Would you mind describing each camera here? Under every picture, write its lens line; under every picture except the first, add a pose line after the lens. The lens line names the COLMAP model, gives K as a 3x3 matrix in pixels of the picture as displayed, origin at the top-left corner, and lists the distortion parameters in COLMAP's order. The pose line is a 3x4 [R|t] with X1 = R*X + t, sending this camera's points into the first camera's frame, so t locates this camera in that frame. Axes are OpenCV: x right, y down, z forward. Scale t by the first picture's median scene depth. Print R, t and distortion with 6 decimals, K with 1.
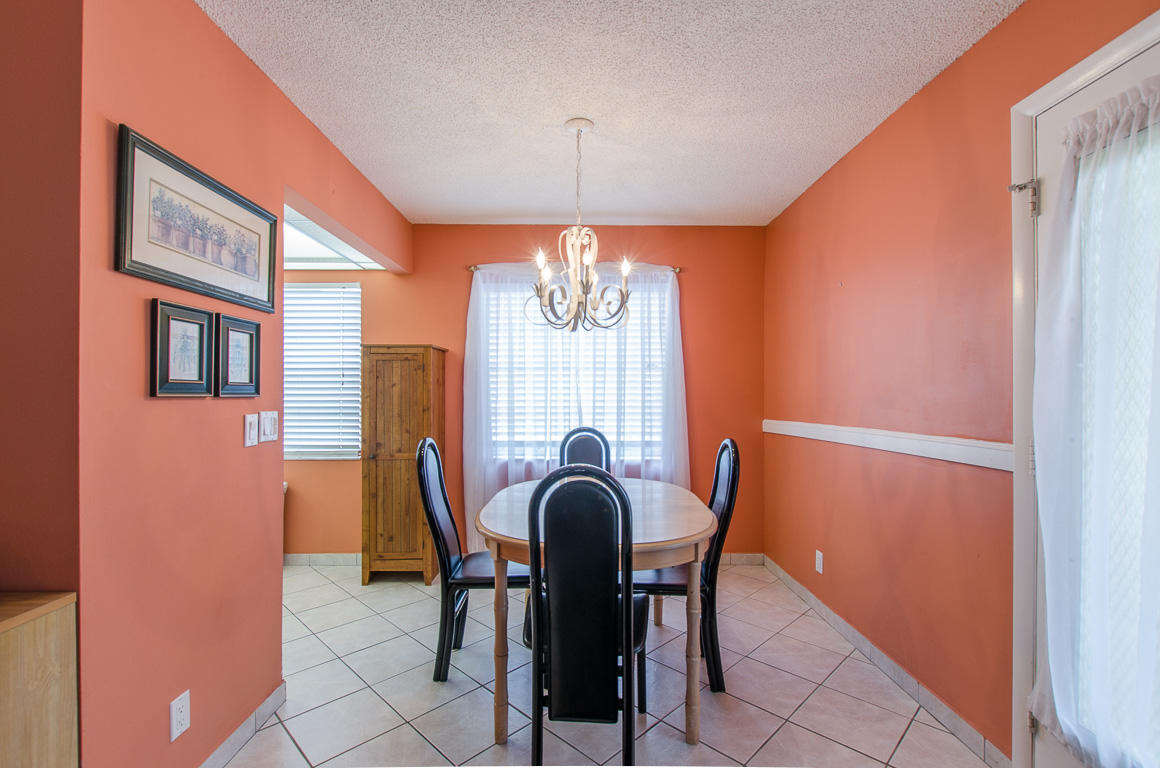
lens RADIAL K [[524.2, 0, 585.5], [0, 524.2, 388.1], [0, 0, 1]] dist [-0.000691, -0.000215]
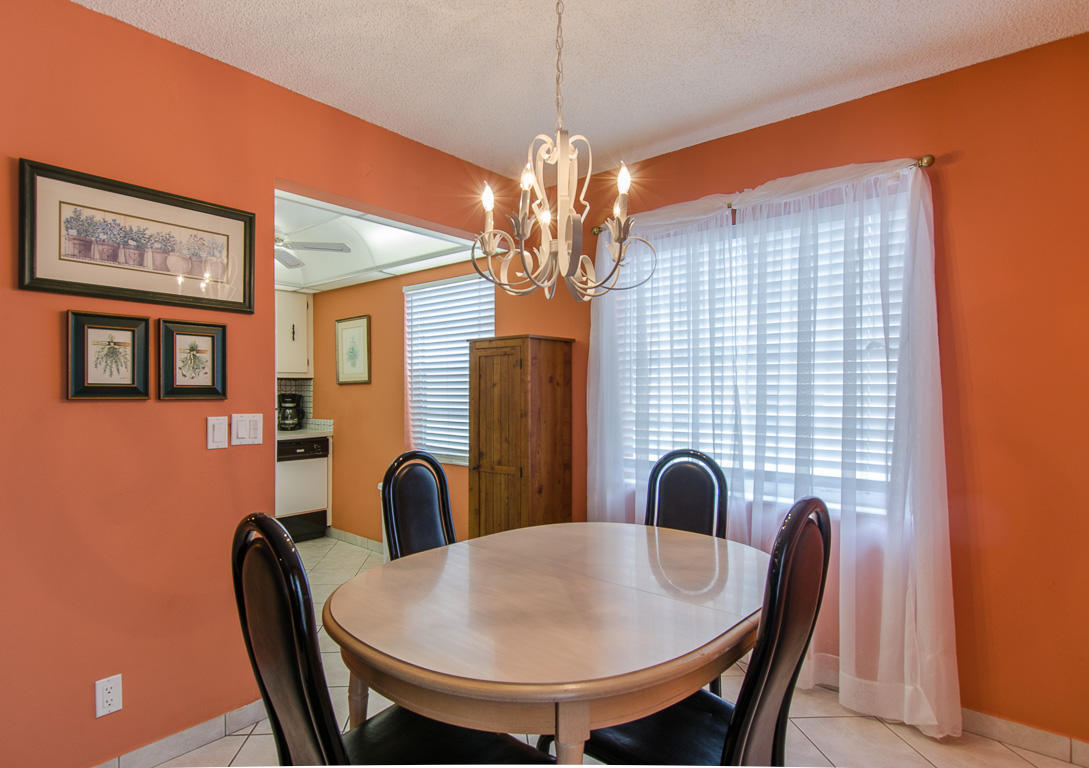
lens RADIAL K [[597.2, 0, 548.2], [0, 597.2, 391.4], [0, 0, 1]] dist [0.007630, 0.002931]
pose [[0.735987, 0.000976, -0.676994, 0.634631], [0.005279, 0.999960, 0.007180, -0.003347], [0.676975, -0.008858, 0.735953, 0.617921]]
